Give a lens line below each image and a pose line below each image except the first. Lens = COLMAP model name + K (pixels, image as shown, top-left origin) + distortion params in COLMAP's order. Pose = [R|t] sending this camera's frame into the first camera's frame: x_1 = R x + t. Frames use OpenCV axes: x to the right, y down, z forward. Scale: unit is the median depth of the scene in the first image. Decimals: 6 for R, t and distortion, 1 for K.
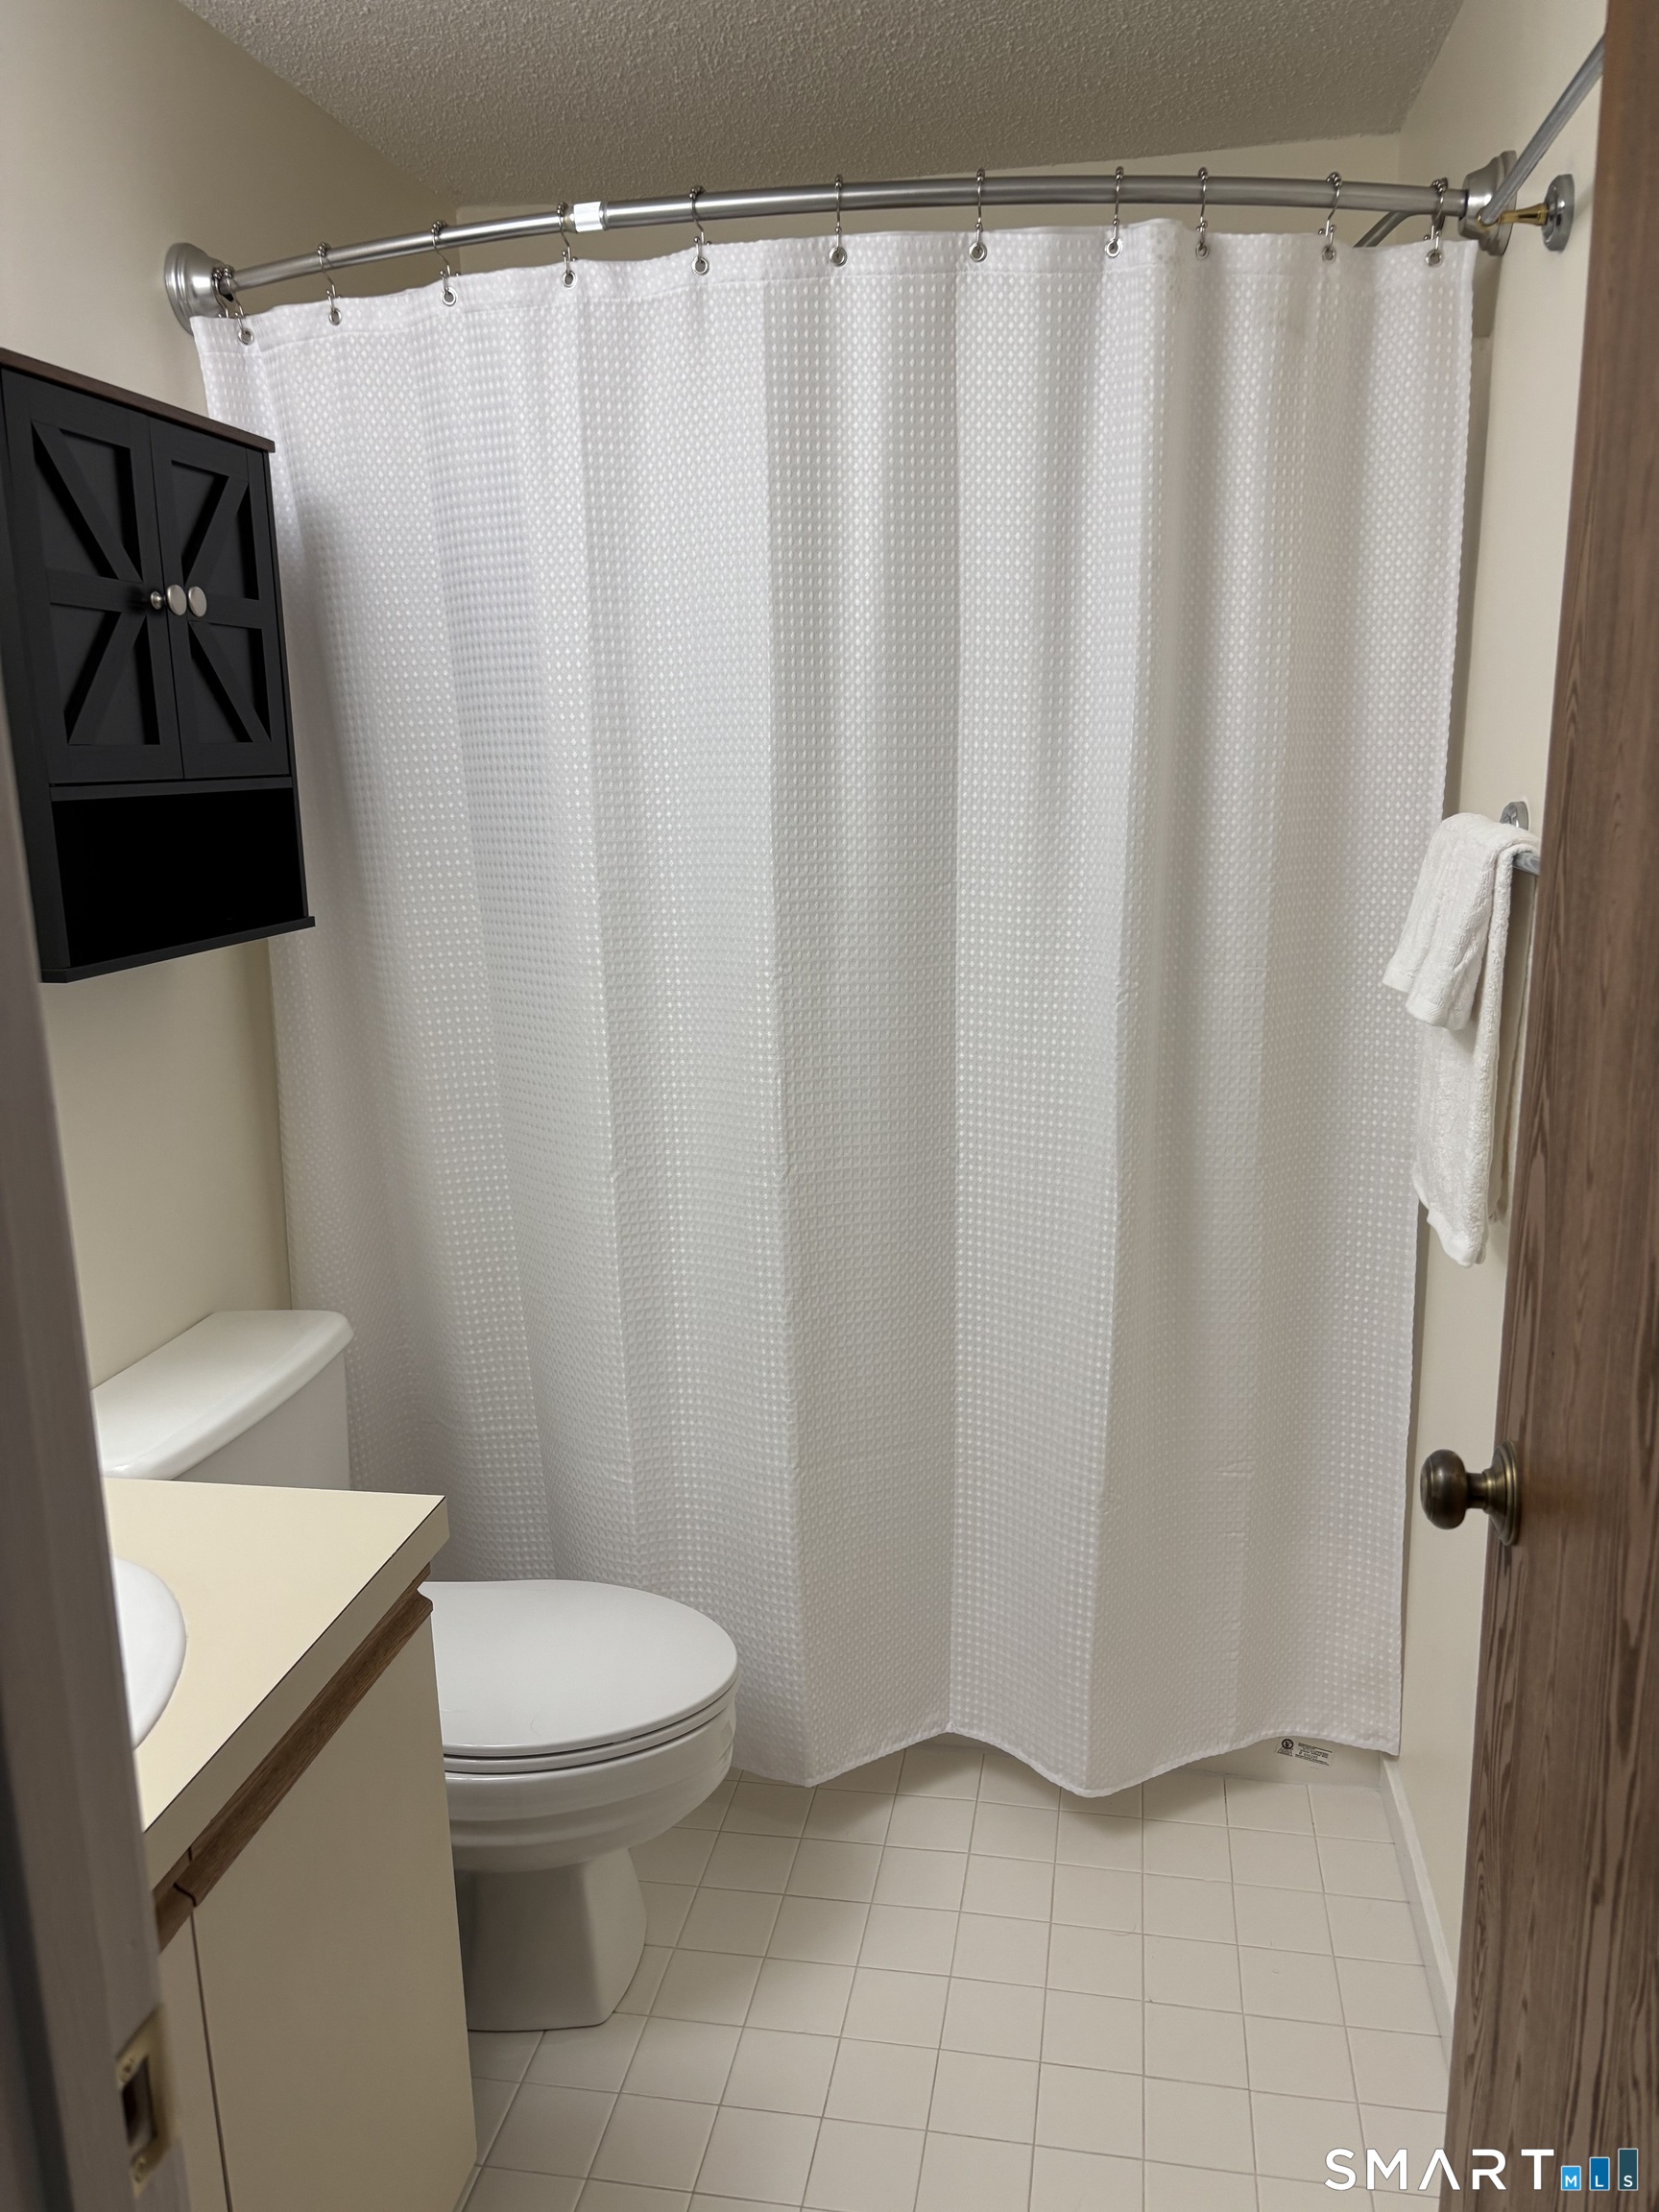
lens RADIAL K [[1652.5, 0, 838.6], [0, 1652.5, 1126.1], [0, 0, 1]] dist [0.047742, -0.064864]
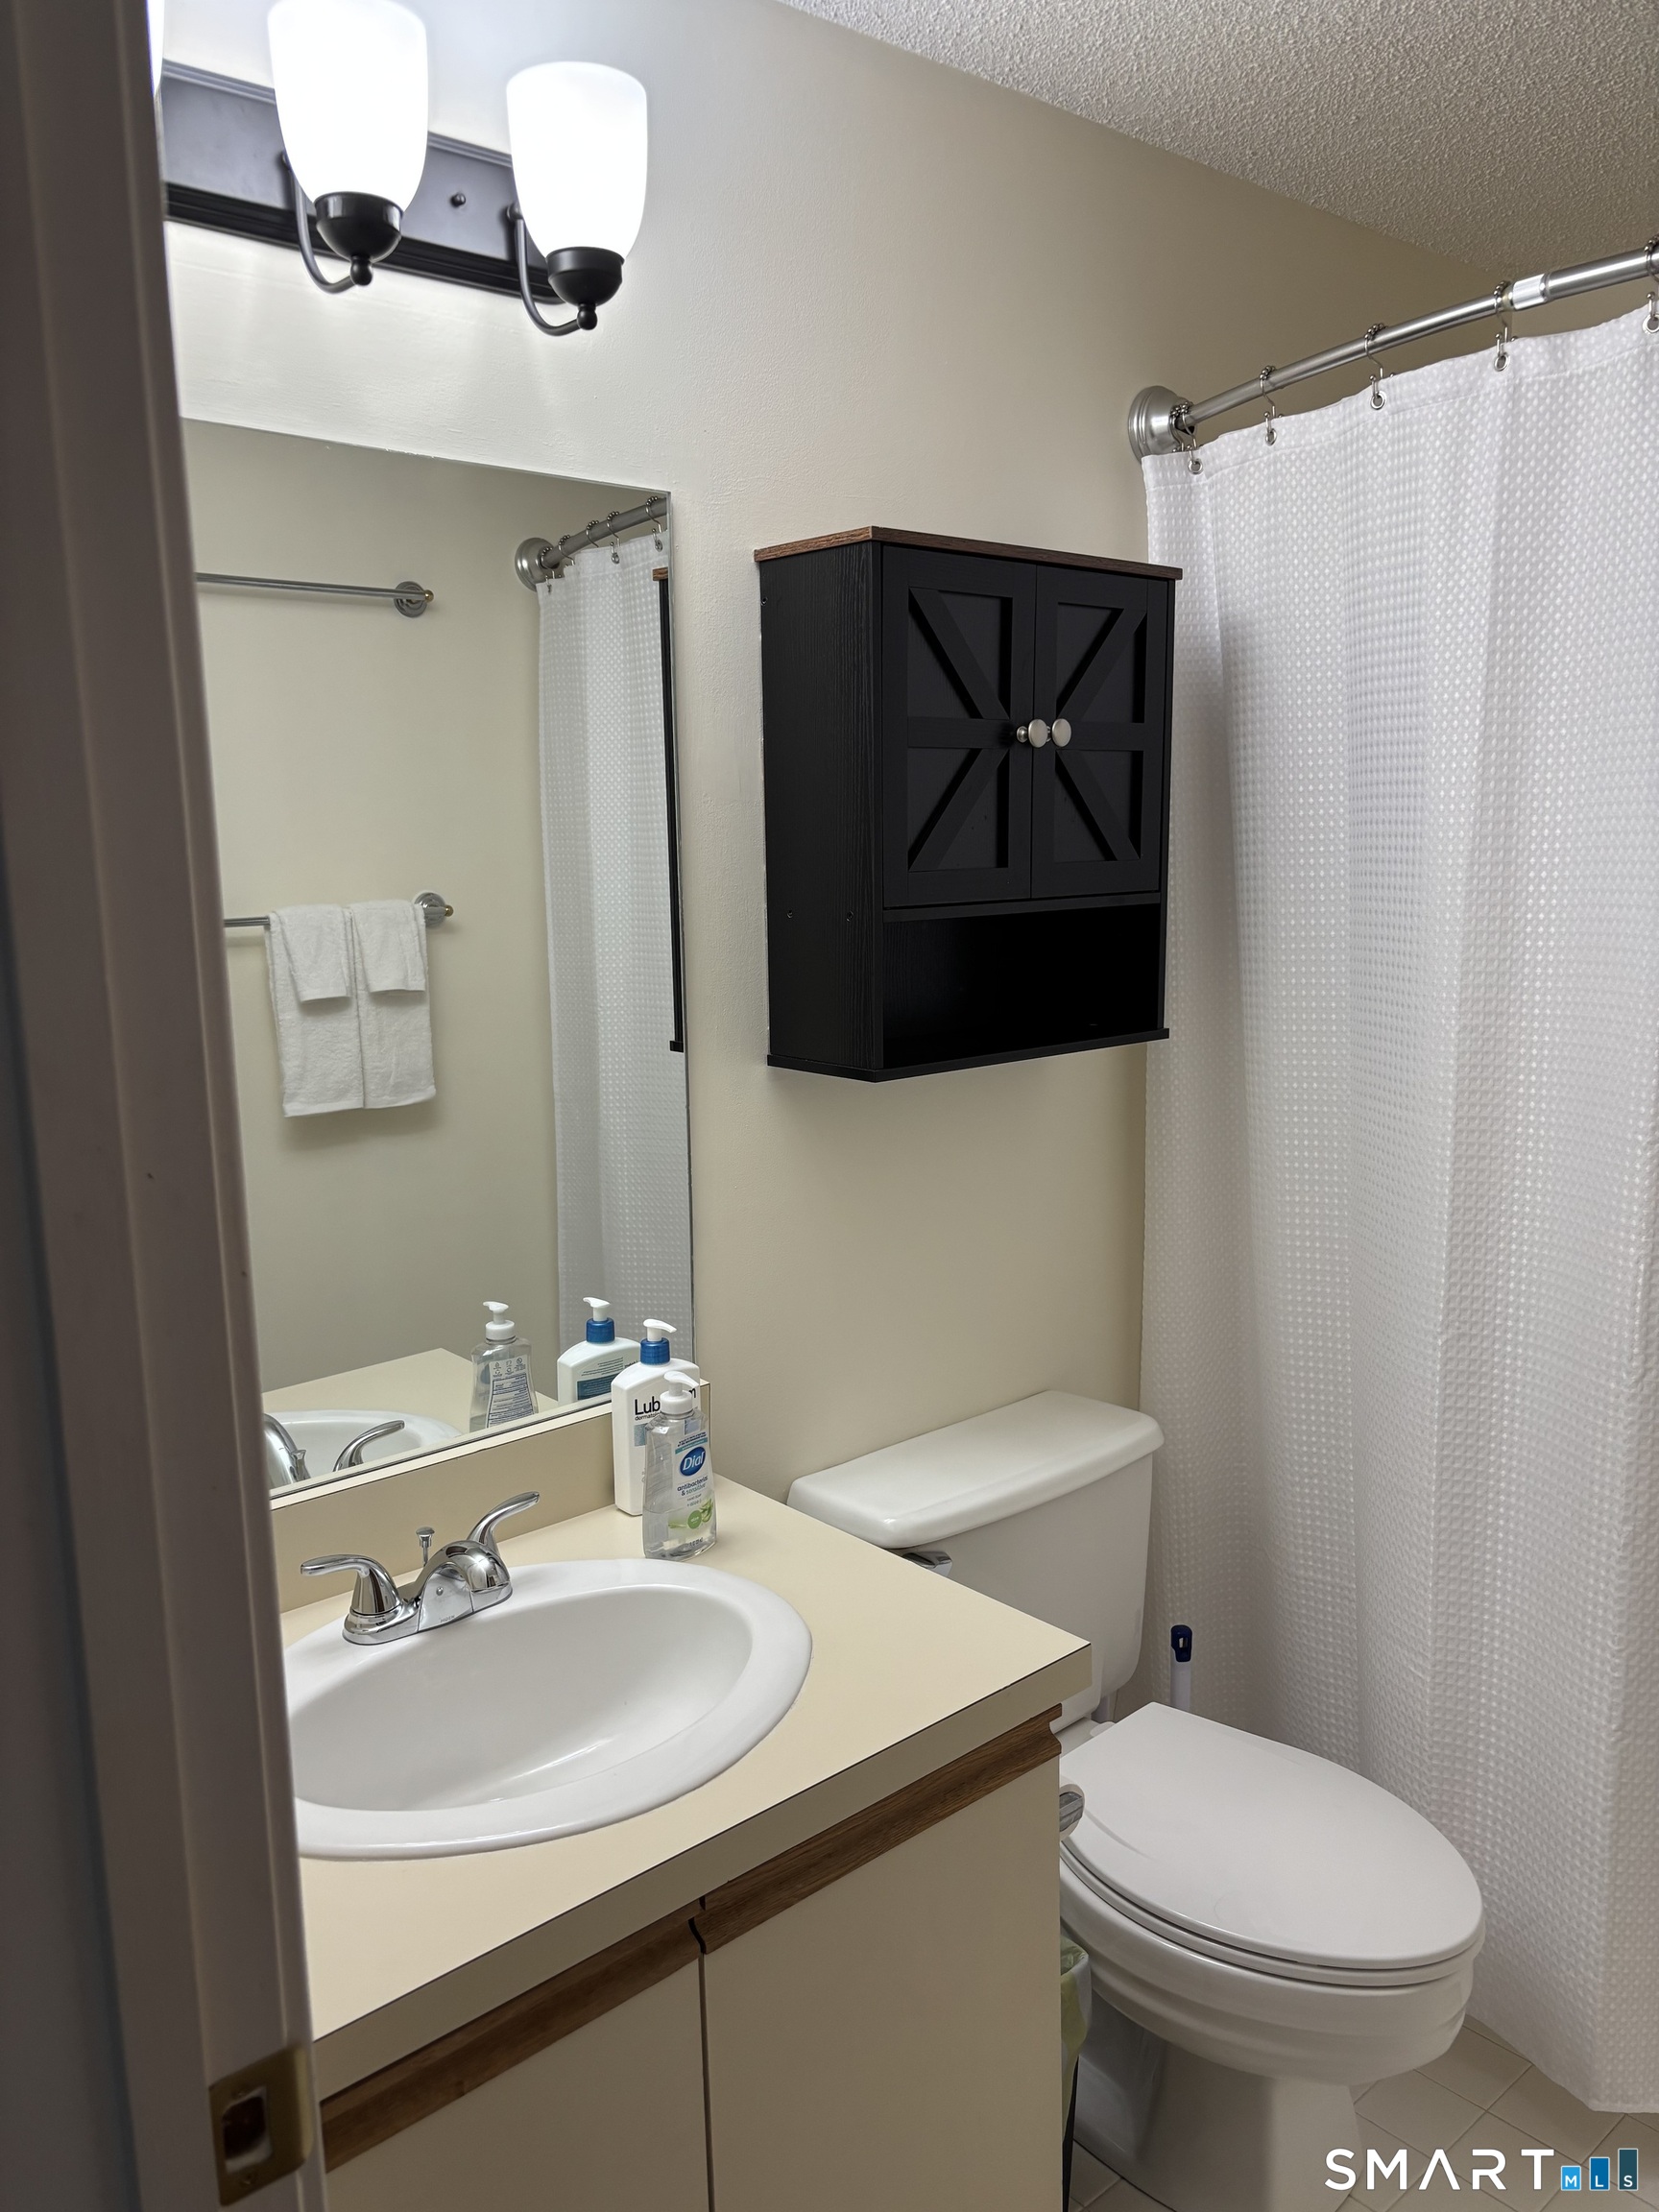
lens RADIAL K [[1652.5, 0, 838.6], [0, 1652.5, 1126.1], [0, 0, 1]] dist [0.047742, -0.064864]
pose [[0.776569, 0.117296, -0.619017, 0.164209], [-0.140502, 0.990016, 0.011334, -0.051238], [0.614166, 0.078171, 0.785296, 0.088849]]
